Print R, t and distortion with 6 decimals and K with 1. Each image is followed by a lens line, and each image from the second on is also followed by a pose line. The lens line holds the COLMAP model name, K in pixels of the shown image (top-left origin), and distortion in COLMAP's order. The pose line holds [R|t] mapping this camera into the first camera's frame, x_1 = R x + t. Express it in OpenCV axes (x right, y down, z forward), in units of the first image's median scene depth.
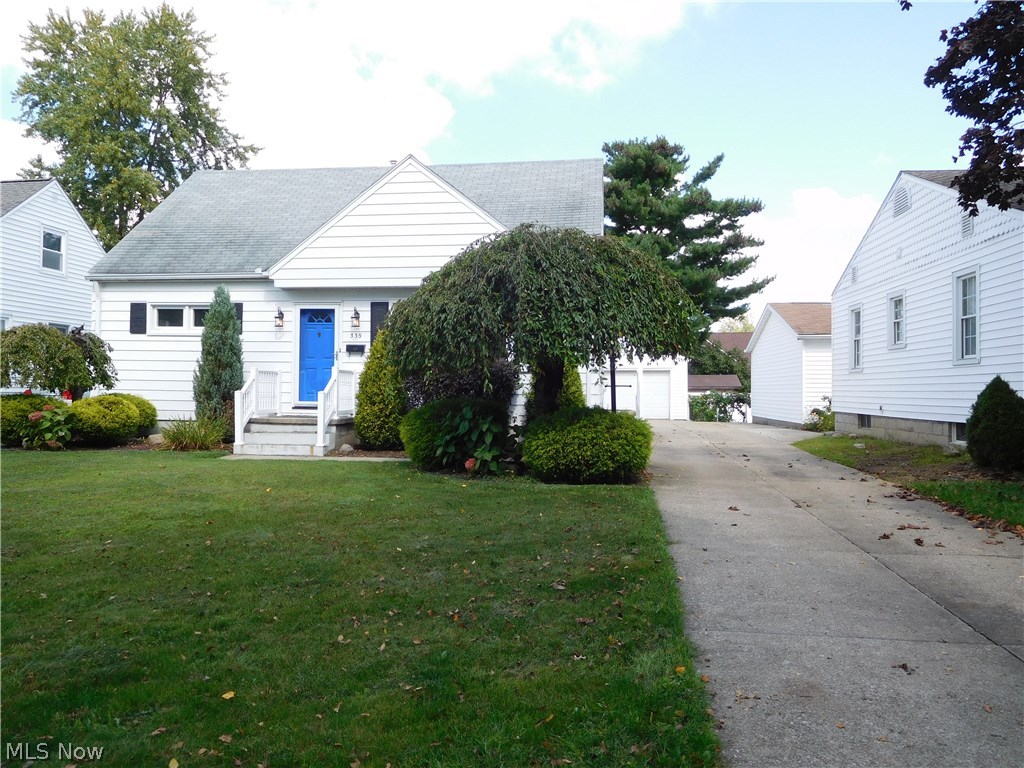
lens RADIAL K [[758.1, 0, 518.2], [0, 758.1, 389.8], [0, 0, 1]] dist [-0.015040, -0.004539]
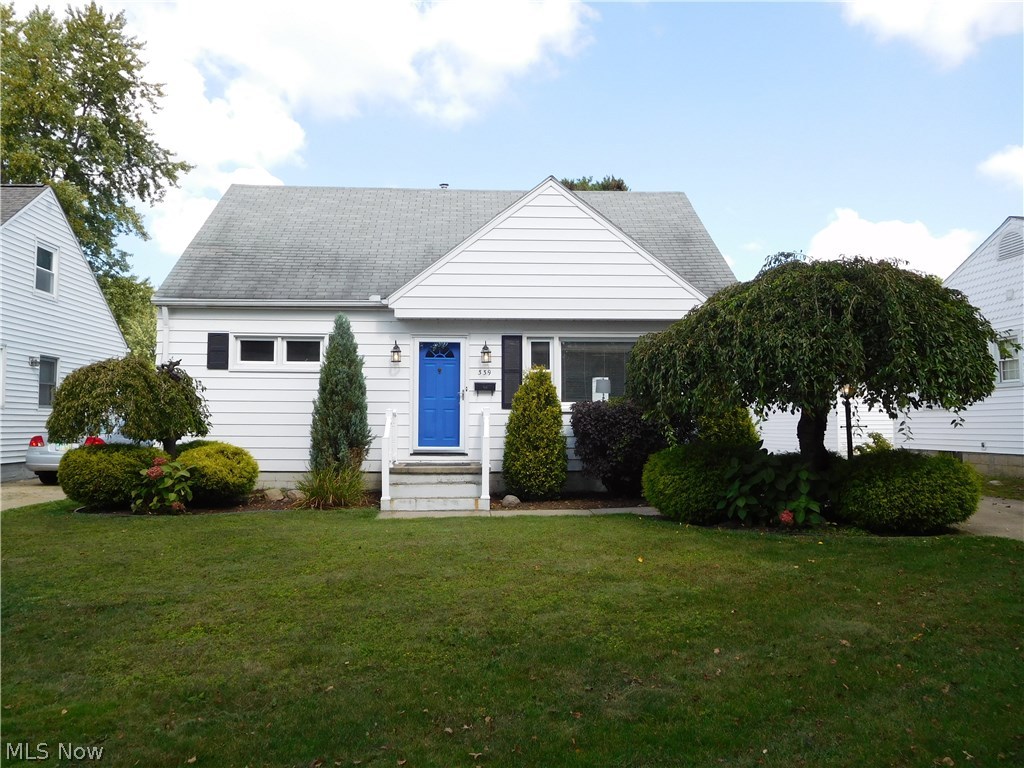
lens RADIAL K [[755.5, 0, 512.3], [0, 755.5, 388.4], [0, 0, 1]] dist [-0.017190, -0.007829]
pose [[0.981245, -0.002126, 0.192753, -0.352853], [0.011268, 0.998862, -0.046346, -0.010672], [-0.192435, 0.047649, 0.980152, 0.115072]]
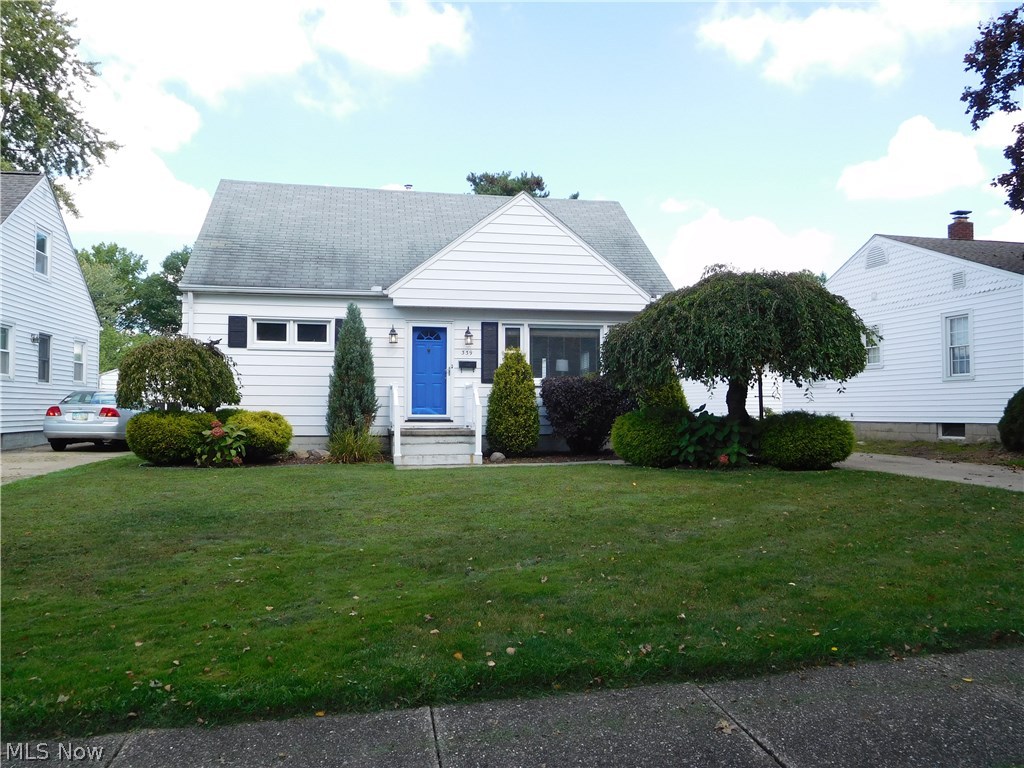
lens RADIAL K [[755.5, 0, 512.3], [0, 755.5, 388.4], [0, 0, 1]] dist [-0.017190, -0.007829]
pose [[0.943388, -0.002976, 0.331678, -0.506471], [0.011058, 0.999686, -0.022481, 0.003830], [-0.331507, 0.024876, 0.943125, -0.030892]]
